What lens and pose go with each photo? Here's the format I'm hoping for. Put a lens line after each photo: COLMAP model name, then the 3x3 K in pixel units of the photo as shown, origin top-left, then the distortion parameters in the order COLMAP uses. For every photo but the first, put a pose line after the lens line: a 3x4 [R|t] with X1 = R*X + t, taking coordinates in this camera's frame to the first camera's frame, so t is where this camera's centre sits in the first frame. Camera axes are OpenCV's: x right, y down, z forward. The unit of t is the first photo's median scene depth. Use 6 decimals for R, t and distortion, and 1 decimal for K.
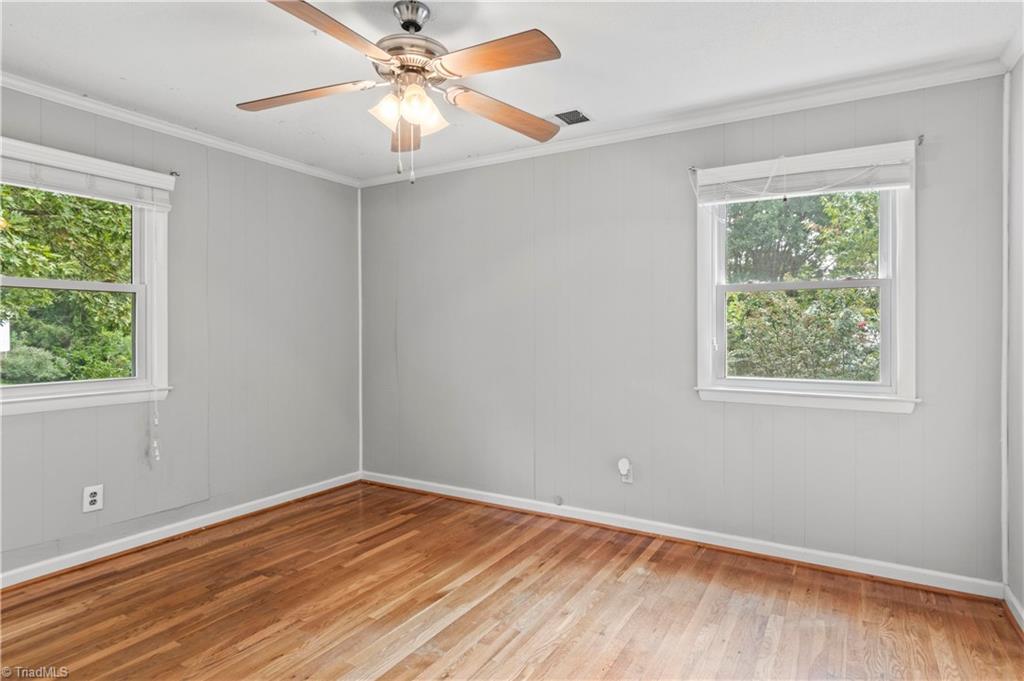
lens RADIAL K [[555.4, 0, 536.3], [0, 555.4, 323.3], [0, 0, 1]] dist [0.003768, 0.000269]
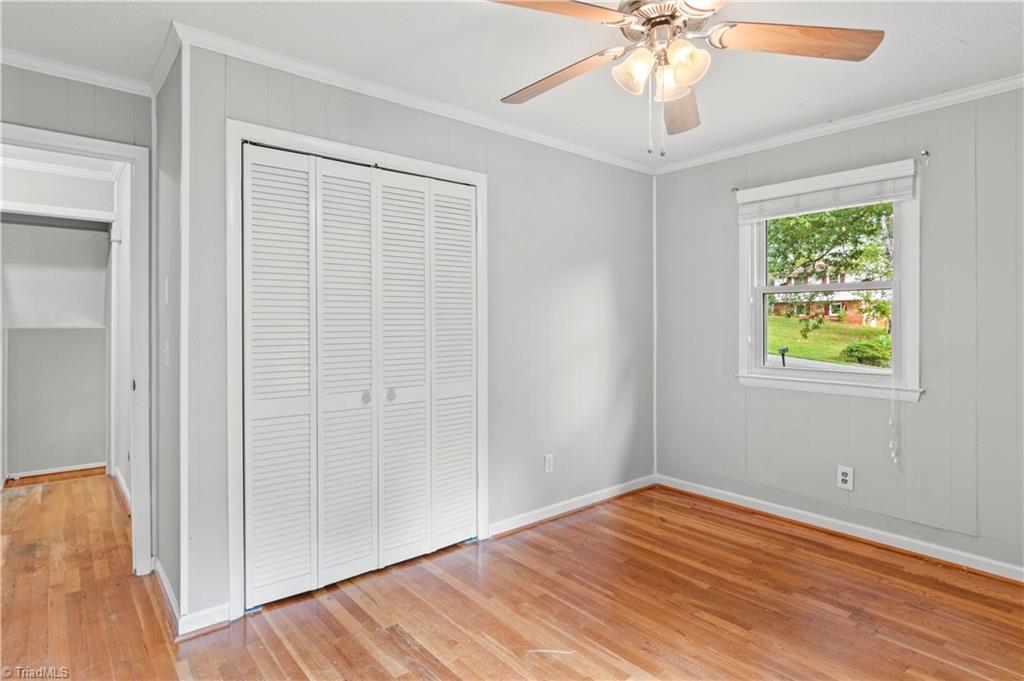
lens RADIAL K [[555.4, 0, 536.3], [0, 555.4, 323.3], [0, 0, 1]] dist [0.003768, 0.000269]
pose [[-0.330111, 0.000739, -0.943942, 0.474784], [0.006769, 0.999976, -0.001584, 0.003643], [0.943918, -0.006912, -0.330108, 0.821931]]
